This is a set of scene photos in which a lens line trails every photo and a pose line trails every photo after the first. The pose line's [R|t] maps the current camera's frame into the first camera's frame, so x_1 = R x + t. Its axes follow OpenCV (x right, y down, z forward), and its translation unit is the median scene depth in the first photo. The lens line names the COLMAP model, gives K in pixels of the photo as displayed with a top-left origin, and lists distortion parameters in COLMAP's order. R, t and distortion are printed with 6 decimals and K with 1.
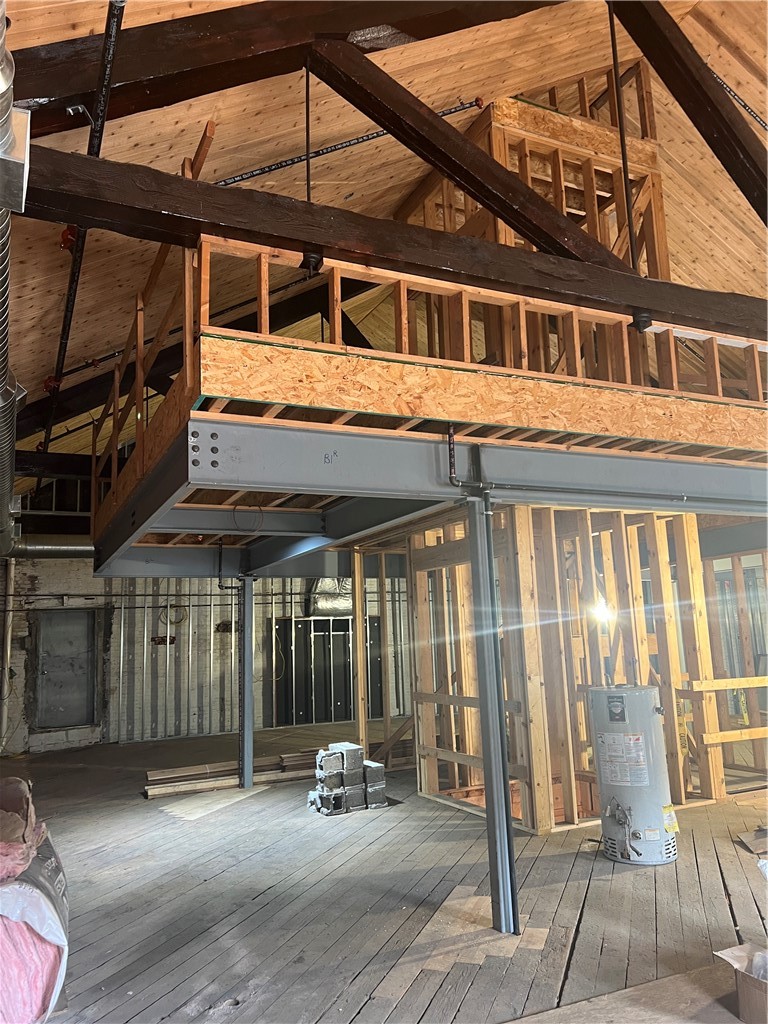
lens RADIAL K [[768.8, 0, 384.8], [0, 768.8, 512.5], [0, 0, 1]] dist [0.063603, 0.002446]
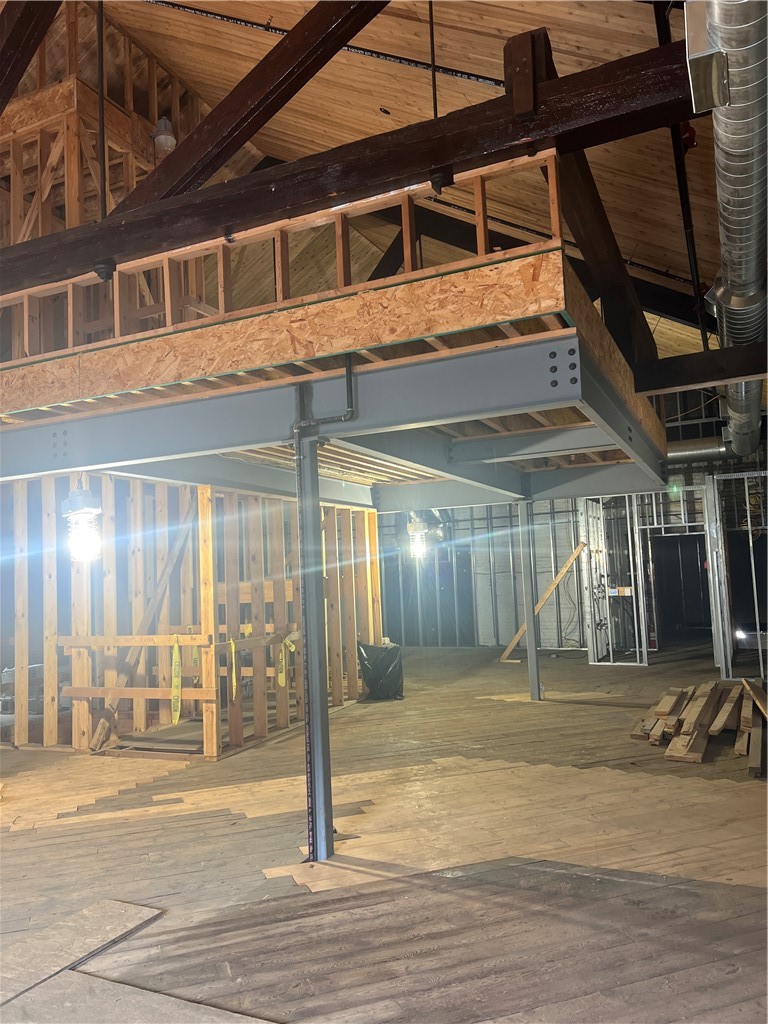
lens RADIAL K [[768.8, 0, 383.6], [0, 768.8, 513.6], [0, 0, 1]] dist [0.063603, 0.002446]
pose [[0.635175, -0.056154, -0.770324, 0.689645], [0.149107, 0.987507, 0.050961, 0.031902], [0.757839, -0.147230, 0.635613, 0.317839]]
